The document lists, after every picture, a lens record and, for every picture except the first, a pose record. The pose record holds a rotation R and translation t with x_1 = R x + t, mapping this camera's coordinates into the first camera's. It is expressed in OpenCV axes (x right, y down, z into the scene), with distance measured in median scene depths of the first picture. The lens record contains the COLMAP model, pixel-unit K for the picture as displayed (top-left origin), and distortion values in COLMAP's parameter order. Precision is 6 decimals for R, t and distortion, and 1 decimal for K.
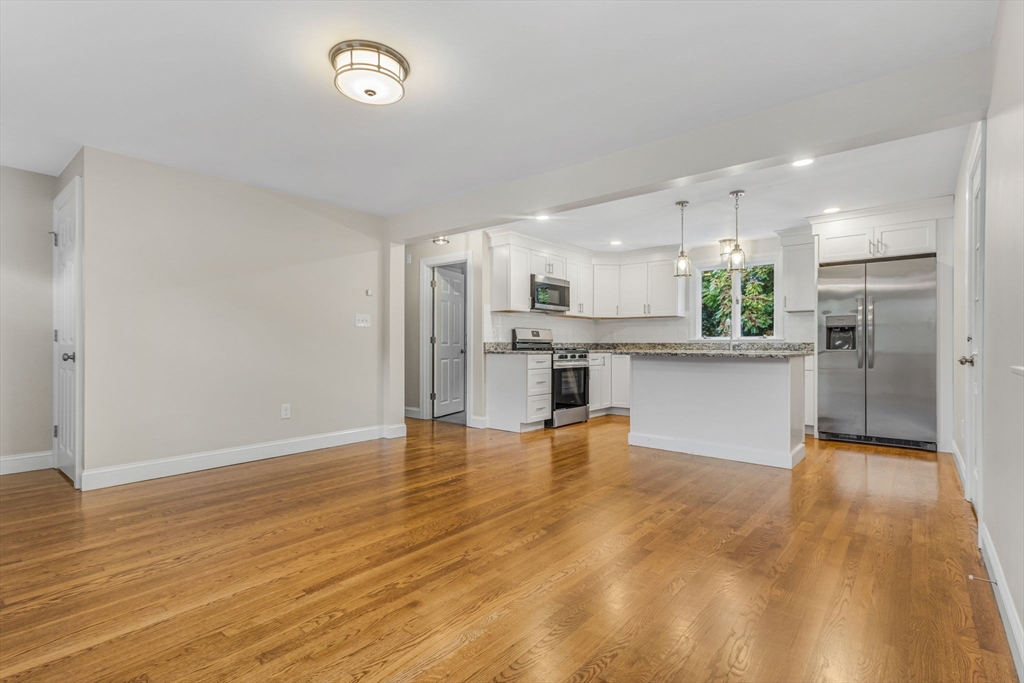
lens RADIAL K [[486.9, 0, 515.1], [0, 486.9, 346.4], [0, 0, 1]] dist [0.008722, 0.002157]
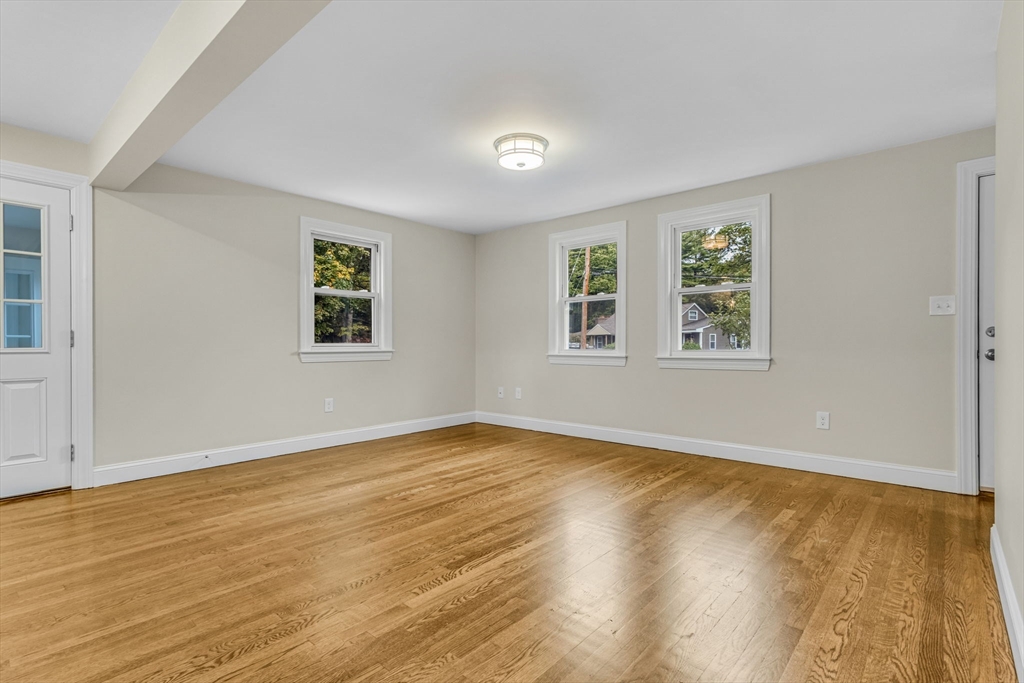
lens RADIAL K [[486.9, 0, 518.7], [0, 486.9, 350.5], [0, 0, 1]] dist [0.008722, 0.002157]
pose [[-0.999748, 0.000690, 0.022422, -0.147593], [0.000933, 0.999941, 0.010821, 0.001134], [-0.022413, 0.010839, -0.999690, 1.100502]]
